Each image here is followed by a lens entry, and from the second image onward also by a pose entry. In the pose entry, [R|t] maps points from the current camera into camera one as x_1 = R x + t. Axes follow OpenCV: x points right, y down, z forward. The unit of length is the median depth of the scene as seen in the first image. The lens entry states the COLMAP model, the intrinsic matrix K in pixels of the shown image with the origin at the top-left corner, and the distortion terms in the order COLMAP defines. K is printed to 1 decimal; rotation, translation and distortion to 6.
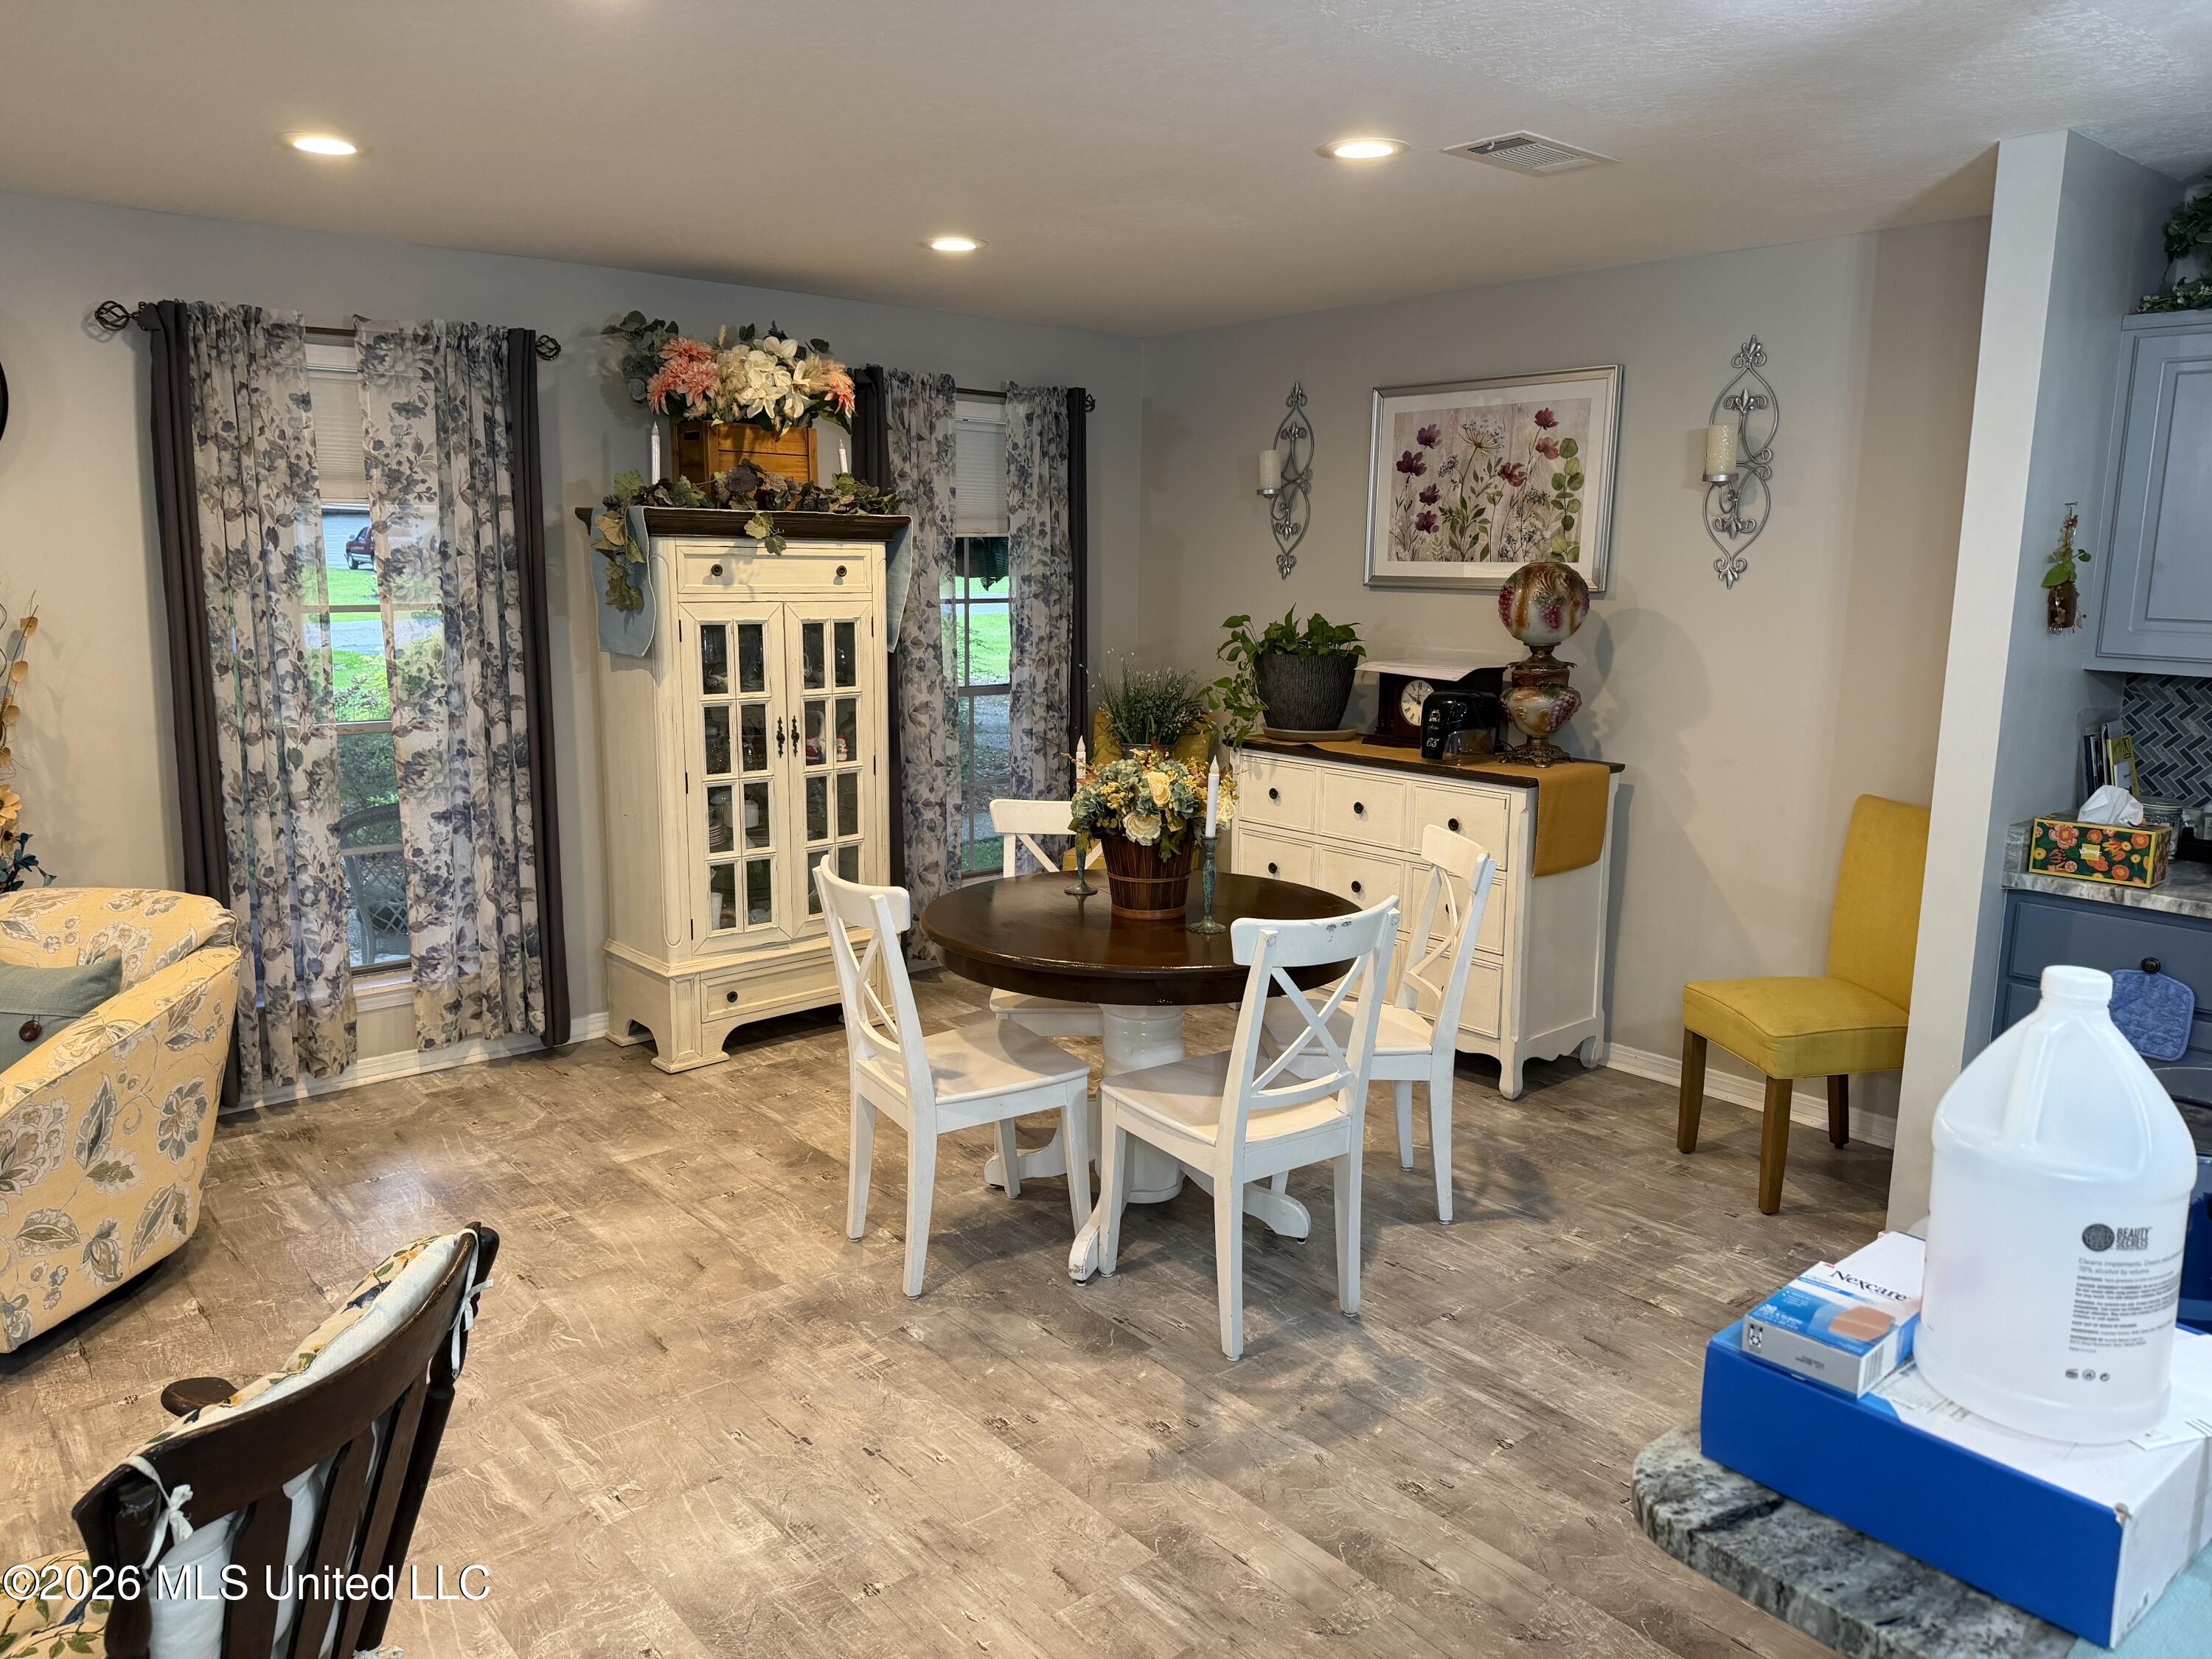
lens RADIAL K [[1568.1, 0, 1106.0], [0, 1568.1, 829.5], [0, 0, 1]] dist [-0.001180, -0.000329]
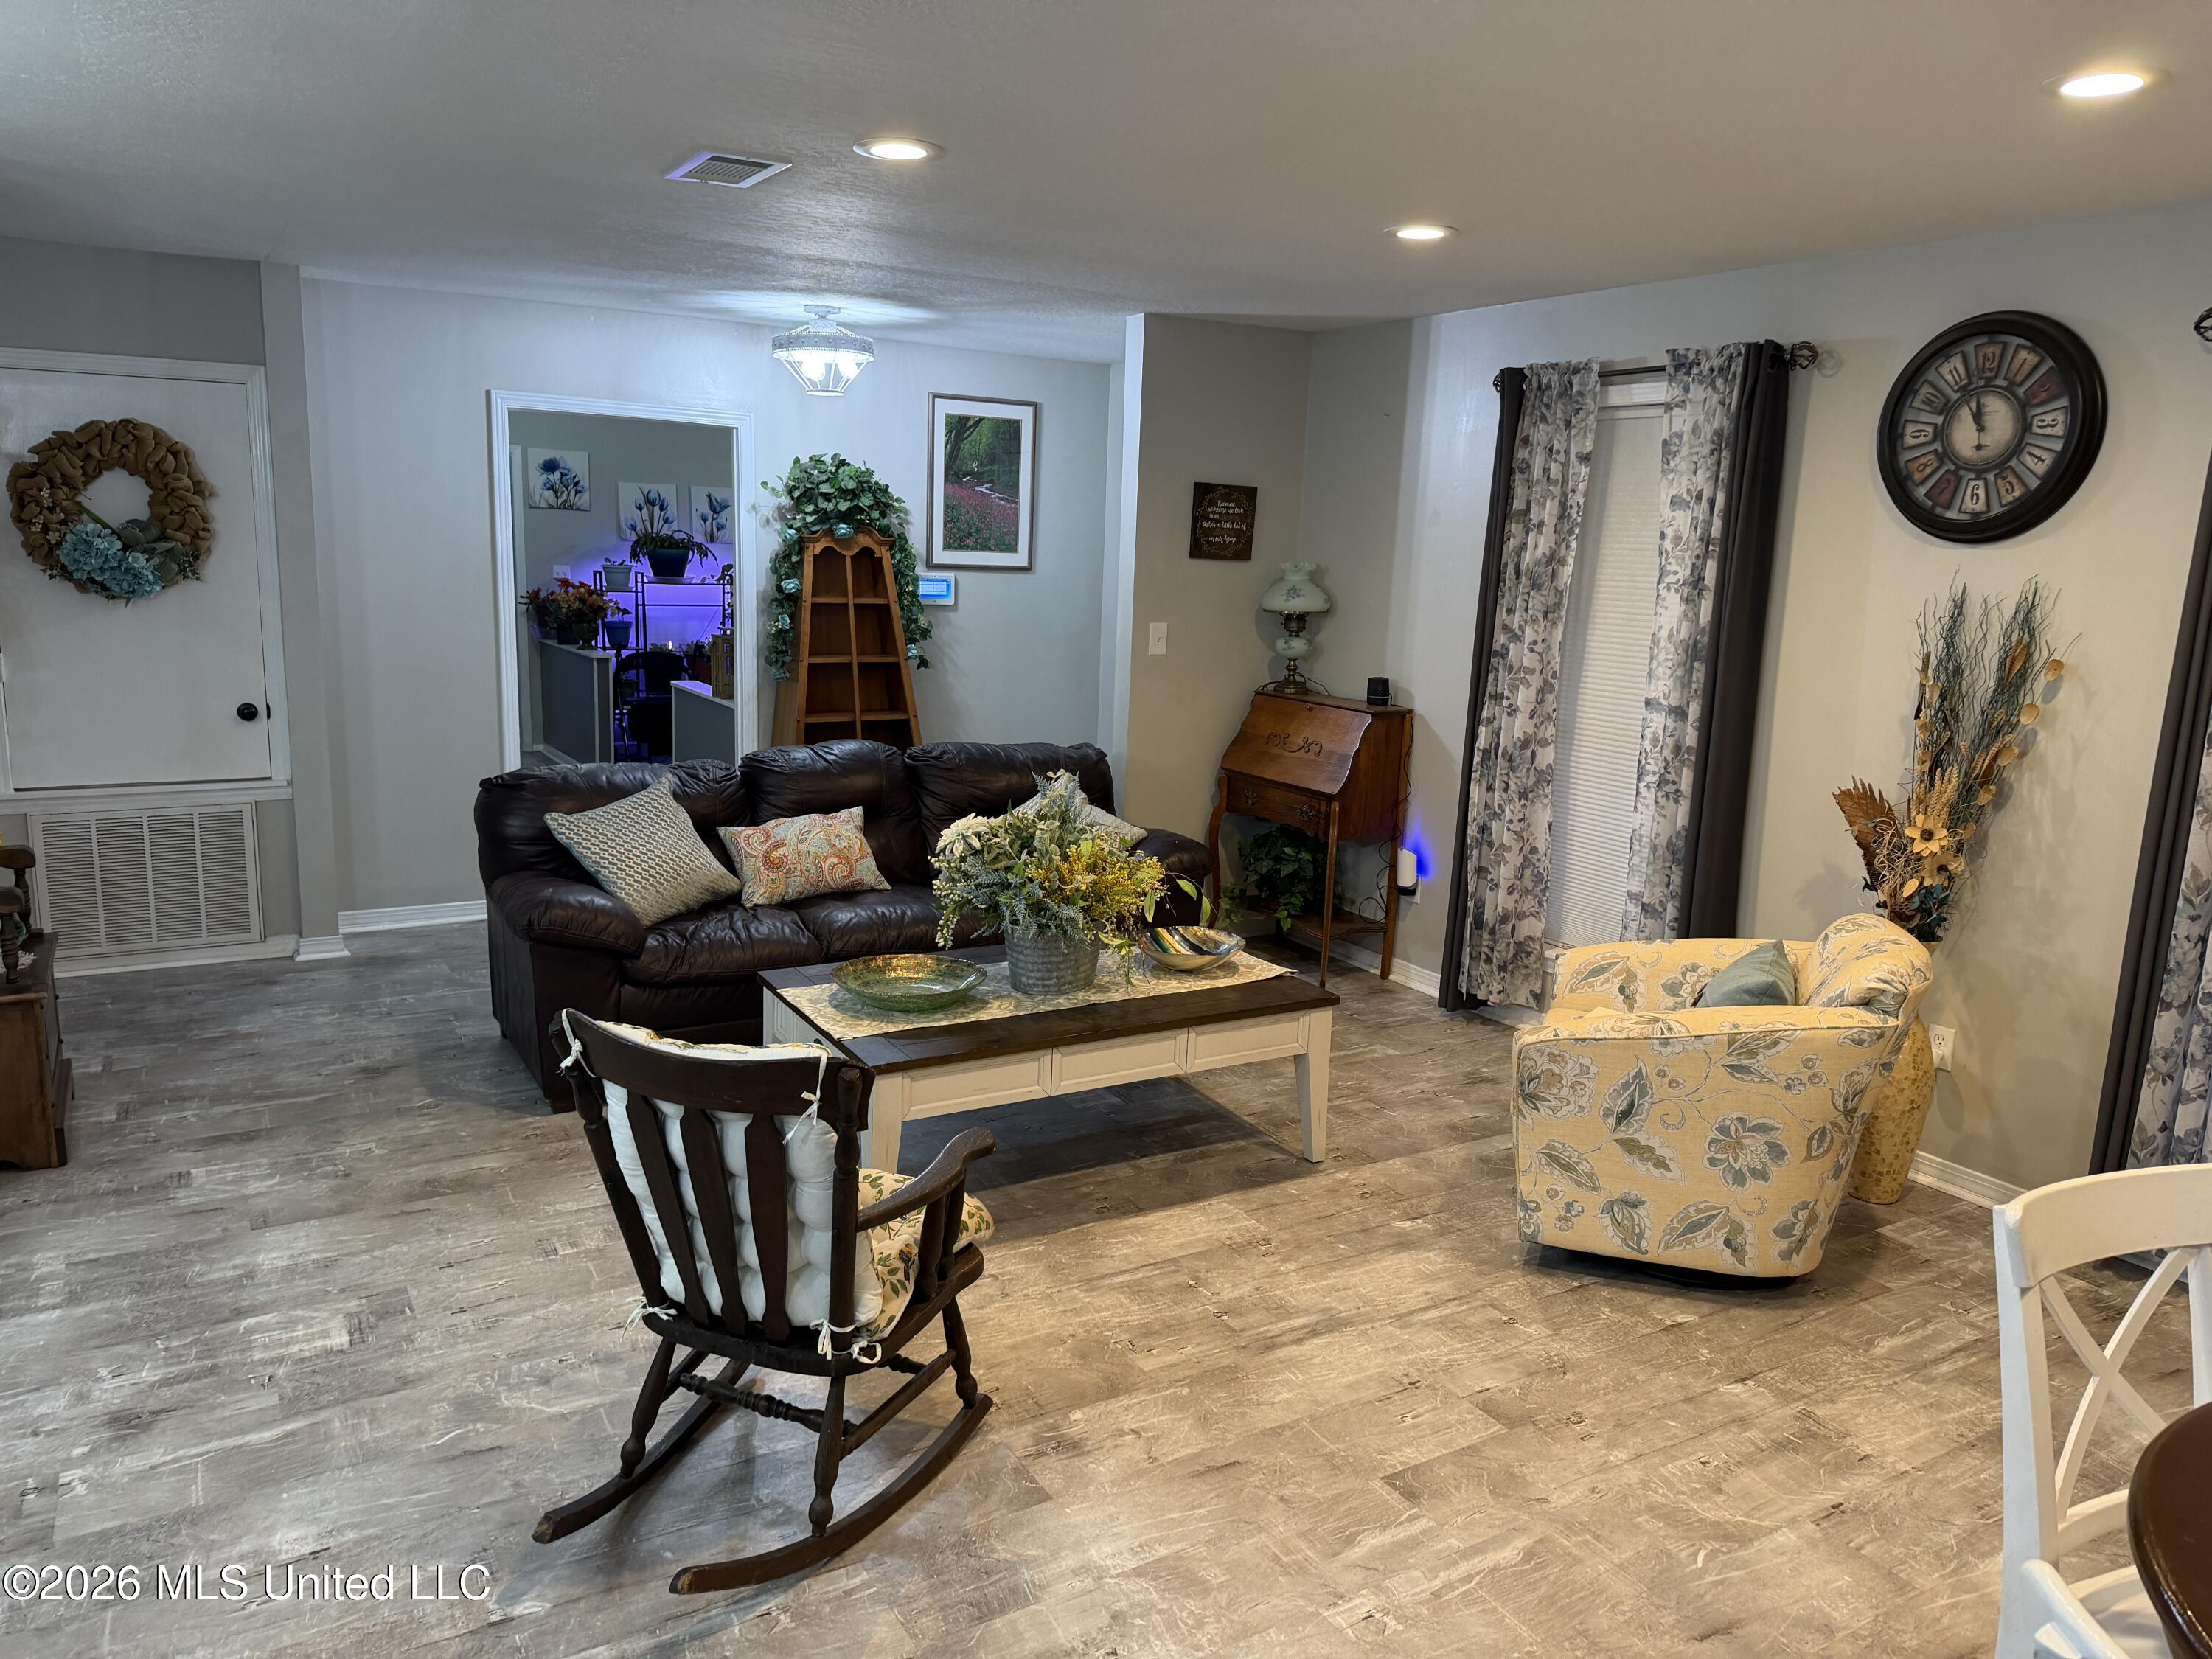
lens RADIAL K [[1568.1, 0, 1106.0], [0, 1568.1, 829.5], [0, 0, 1]] dist [-0.001180, -0.000329]
pose [[-0.163762, 0.171488, -0.971480, 0.432682], [-0.214052, 0.955136, 0.204686, -0.134133], [0.962997, 0.241467, -0.119708, 0.720925]]
